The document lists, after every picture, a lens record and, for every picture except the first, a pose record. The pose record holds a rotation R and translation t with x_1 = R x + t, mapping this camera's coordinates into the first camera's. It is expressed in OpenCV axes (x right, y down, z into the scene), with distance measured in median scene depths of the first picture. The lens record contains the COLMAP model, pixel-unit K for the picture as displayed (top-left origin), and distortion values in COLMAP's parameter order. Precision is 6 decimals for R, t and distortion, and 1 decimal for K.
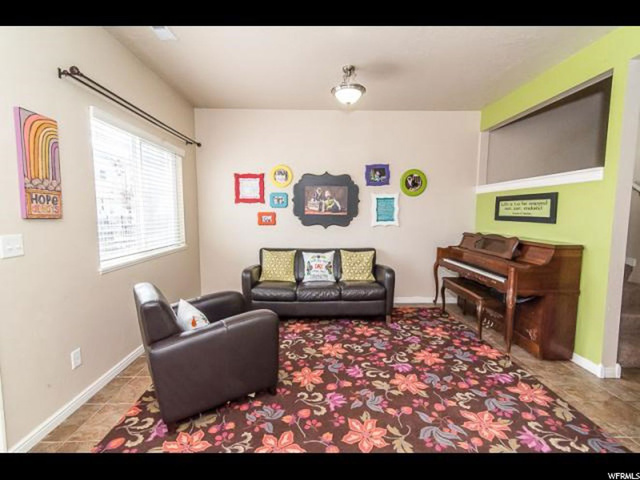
lens RADIAL K [[294.5, 0, 315.0], [0, 294.5, 239.7], [0, 0, 1]] dist [0.013885, 0.000048]
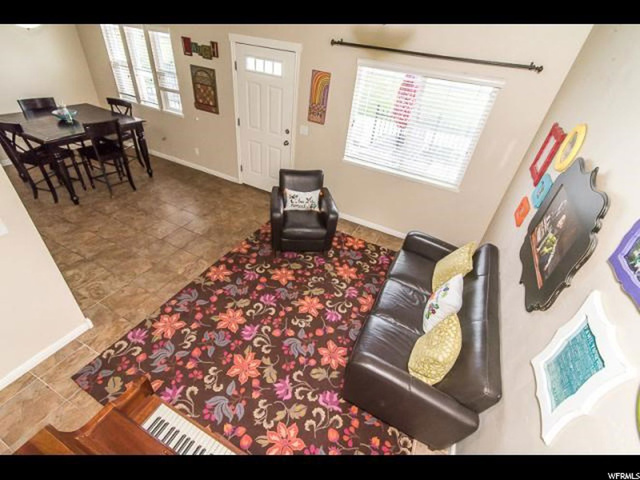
lens RADIAL K [[294.5, 0, 315.0], [0, 294.5, 239.7], [0, 0, 1]] dist [0.013885, 0.000048]
pose [[-0.458068, 0.488712, -0.742519, 0.866168], [-0.179094, 0.767440, 0.615599, -0.560199], [0.870689, 0.414967, -0.264014, 1.430560]]
